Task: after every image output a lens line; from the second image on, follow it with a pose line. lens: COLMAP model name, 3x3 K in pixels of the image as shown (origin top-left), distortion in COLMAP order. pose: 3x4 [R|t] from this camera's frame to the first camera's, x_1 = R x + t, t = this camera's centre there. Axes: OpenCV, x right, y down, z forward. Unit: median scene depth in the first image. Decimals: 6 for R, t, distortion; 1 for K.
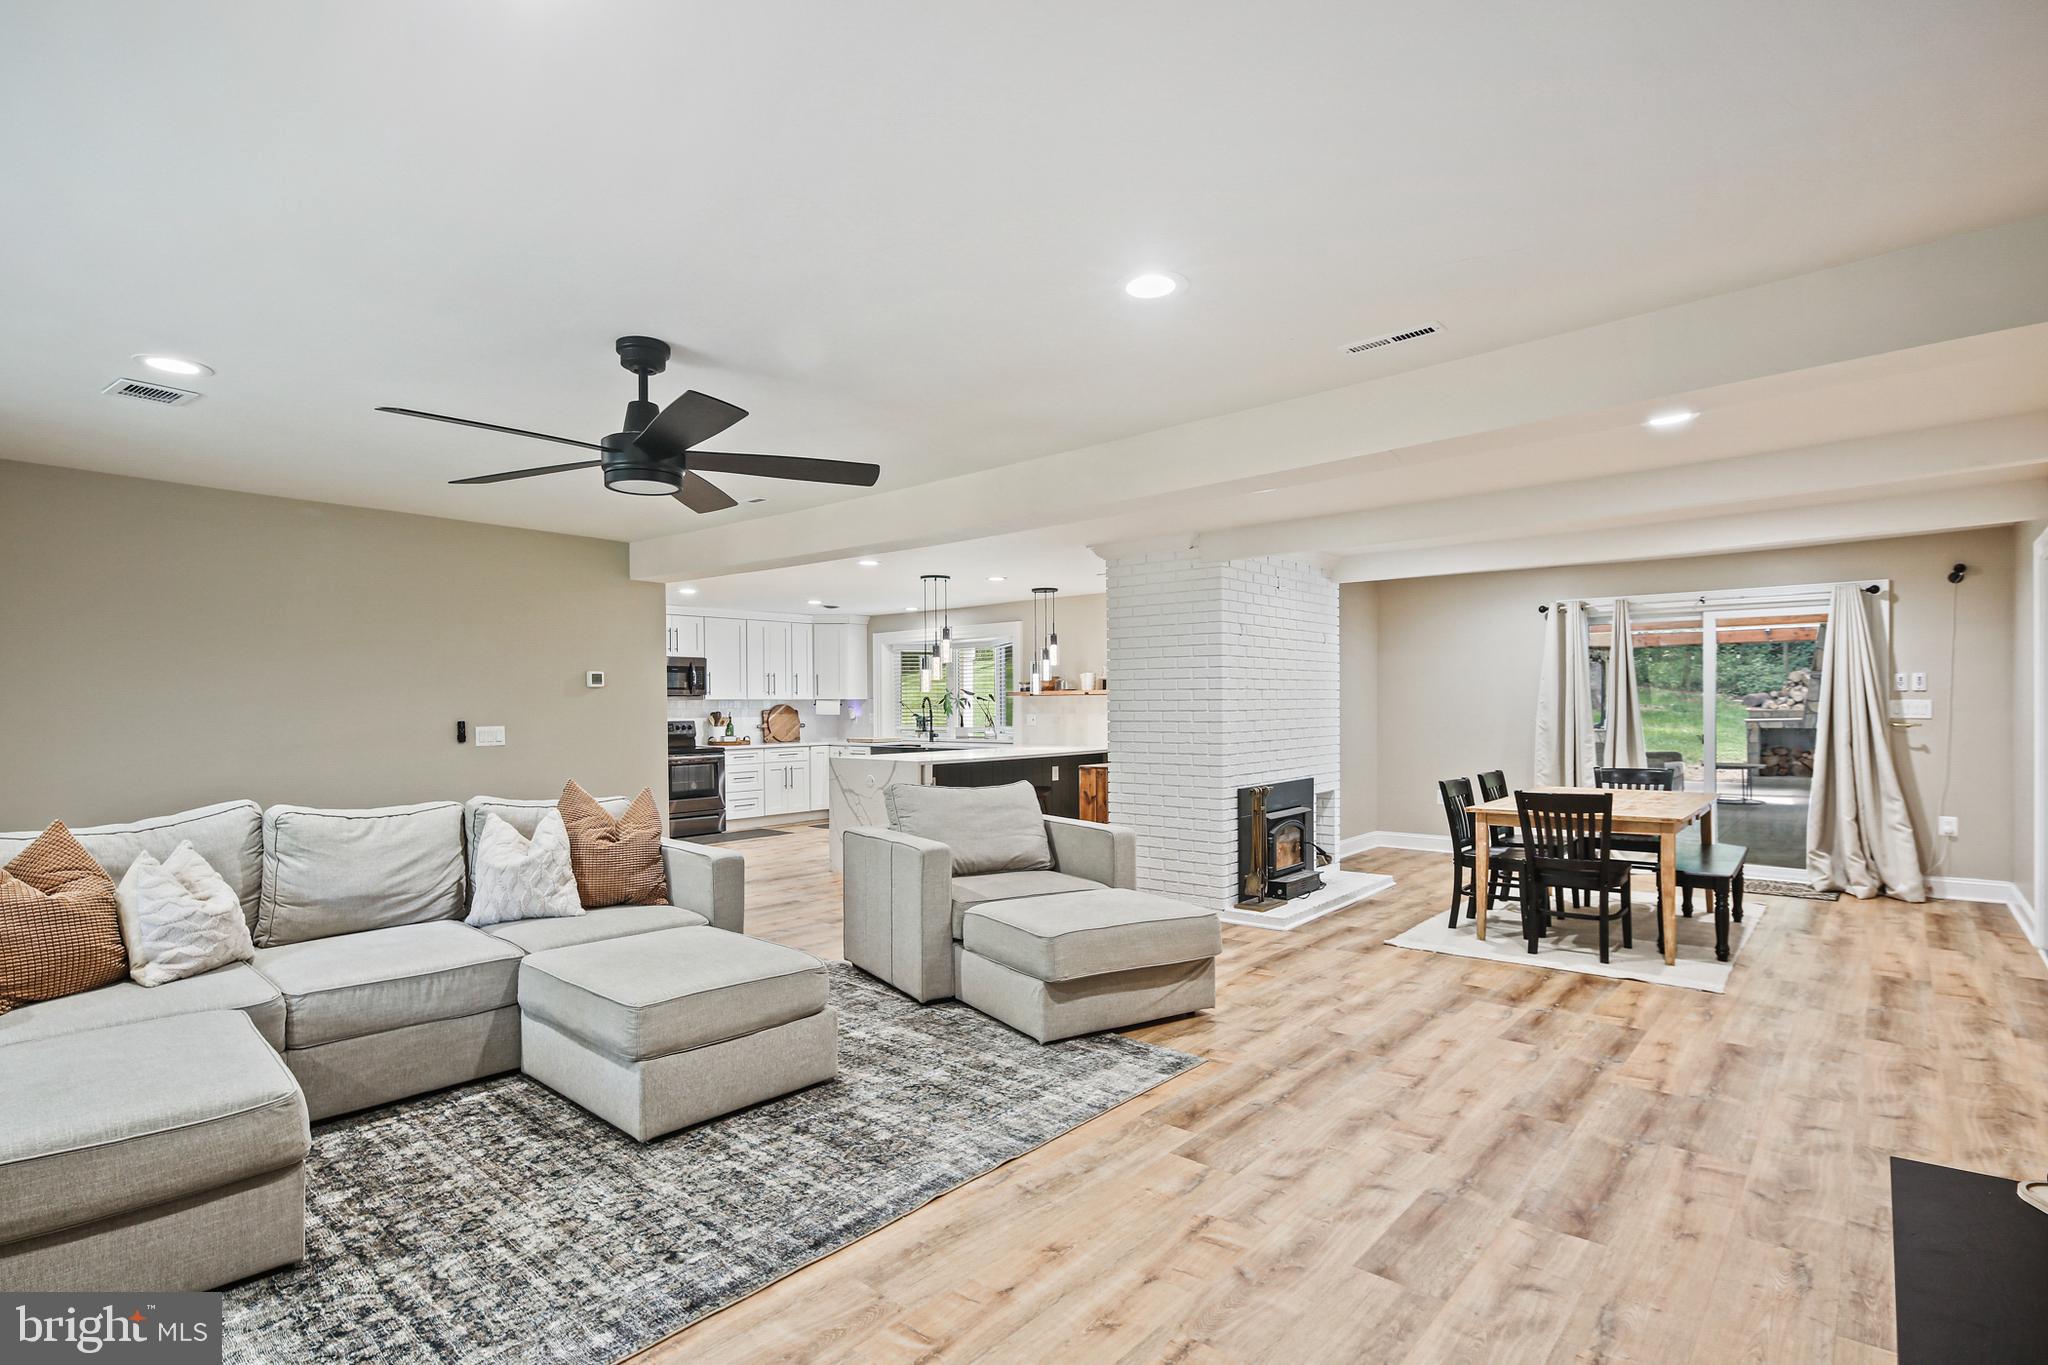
lens RADIAL K [[997.6, 0, 1014.3], [0, 997.6, 726.4], [0, 0, 1]] dist [0.008116, -0.005731]
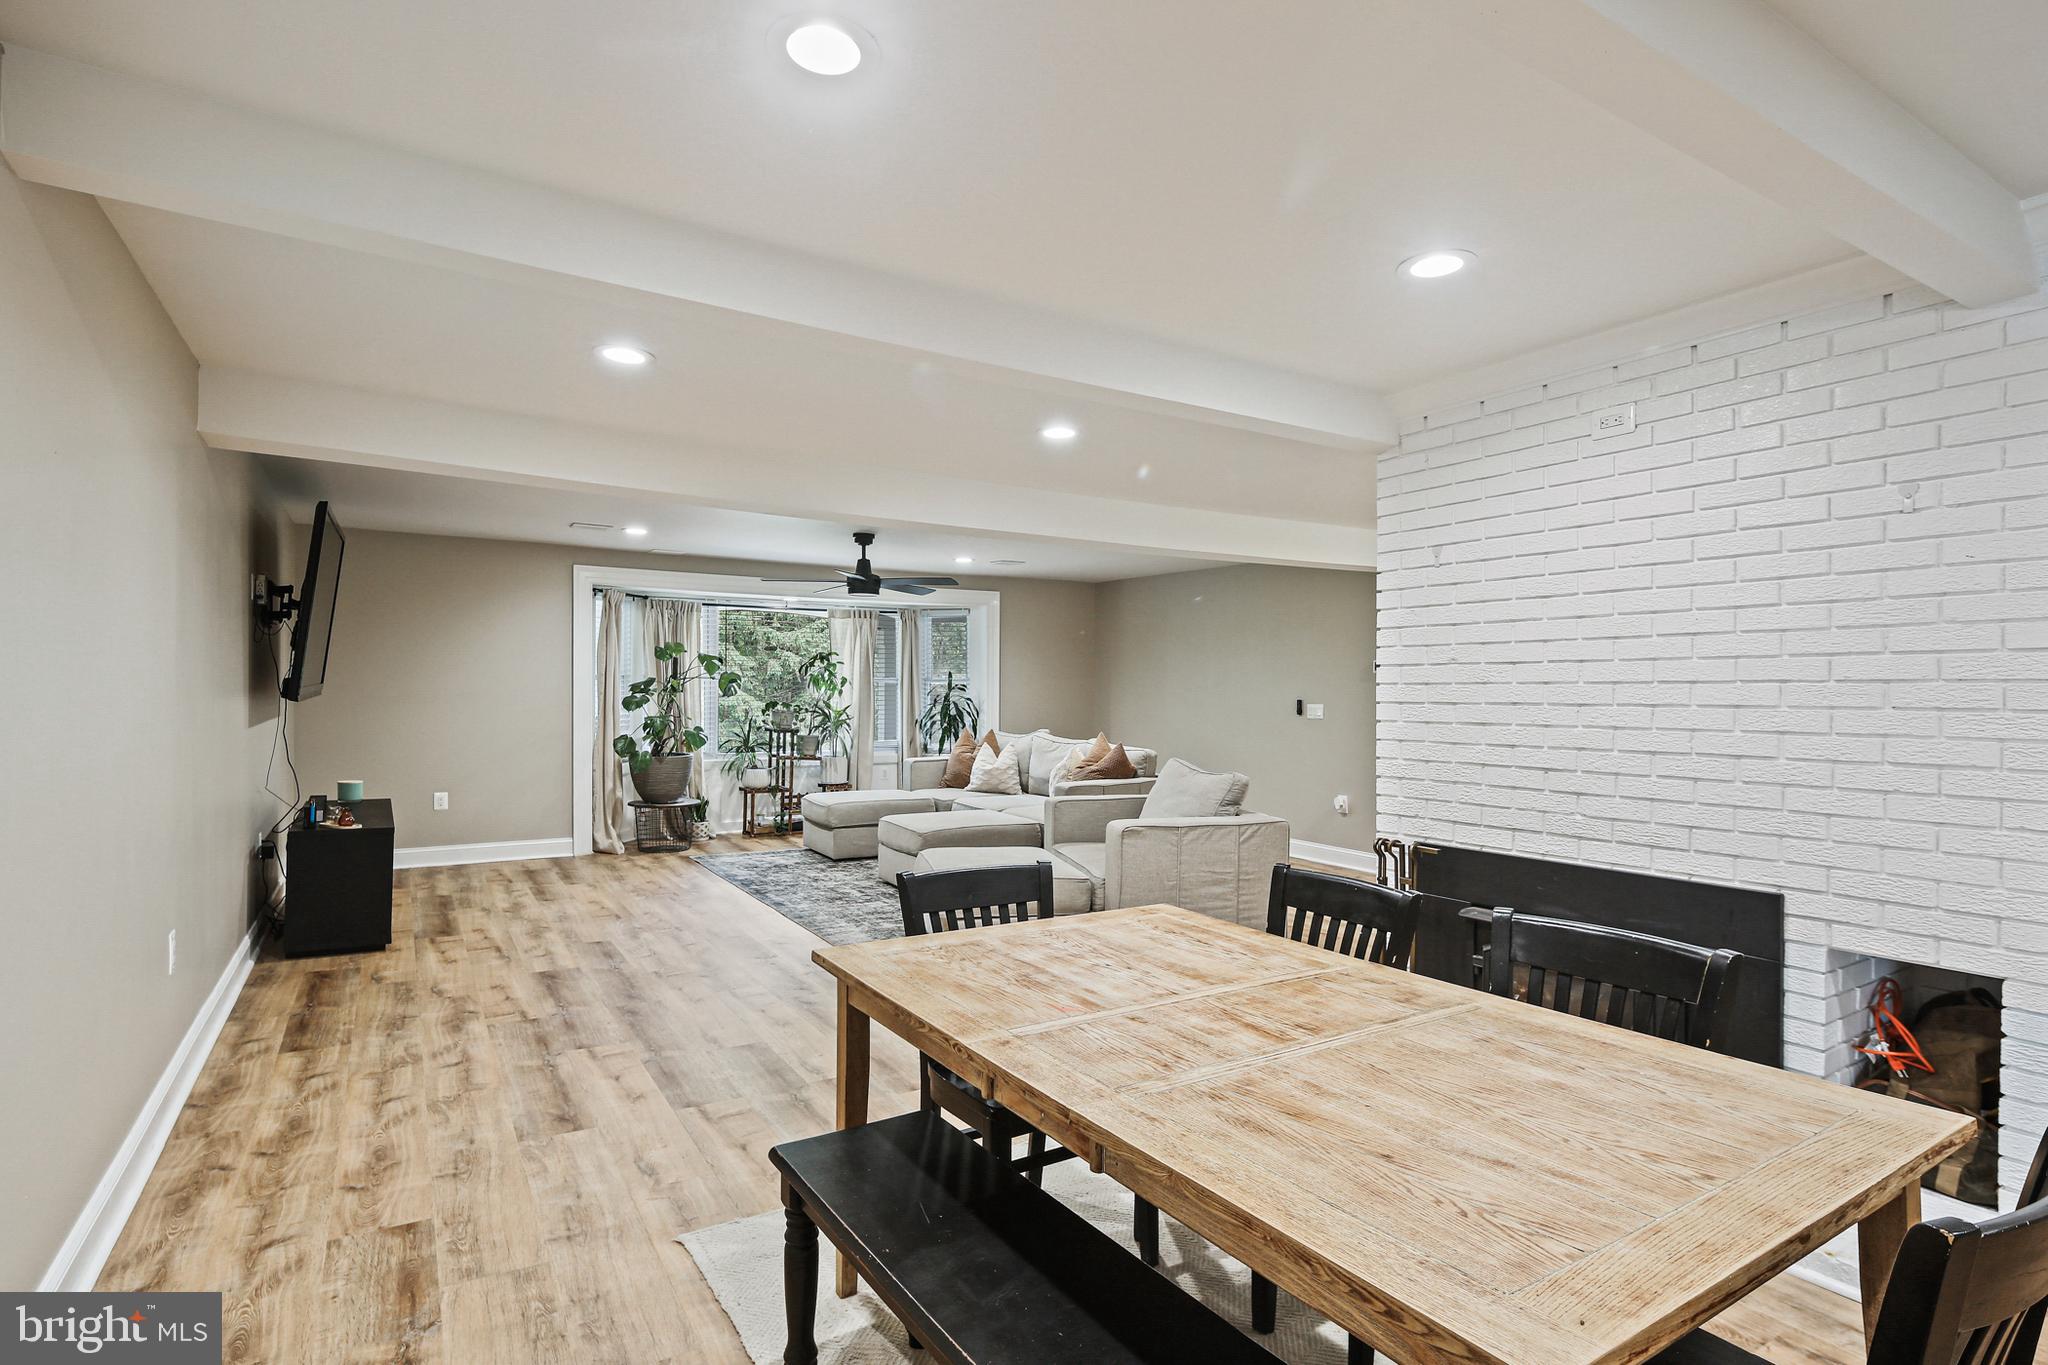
lens RADIAL K [[997.6, 0, 1012.1], [0, 997.6, 701.3], [0, 0, 1]] dist [0.008116, -0.005731]
pose [[-0.292758, 0.015909, -0.956054, 1.257052], [-0.024766, 0.999400, 0.024214, -0.037180], [0.955866, 0.030766, -0.292188, 1.427736]]
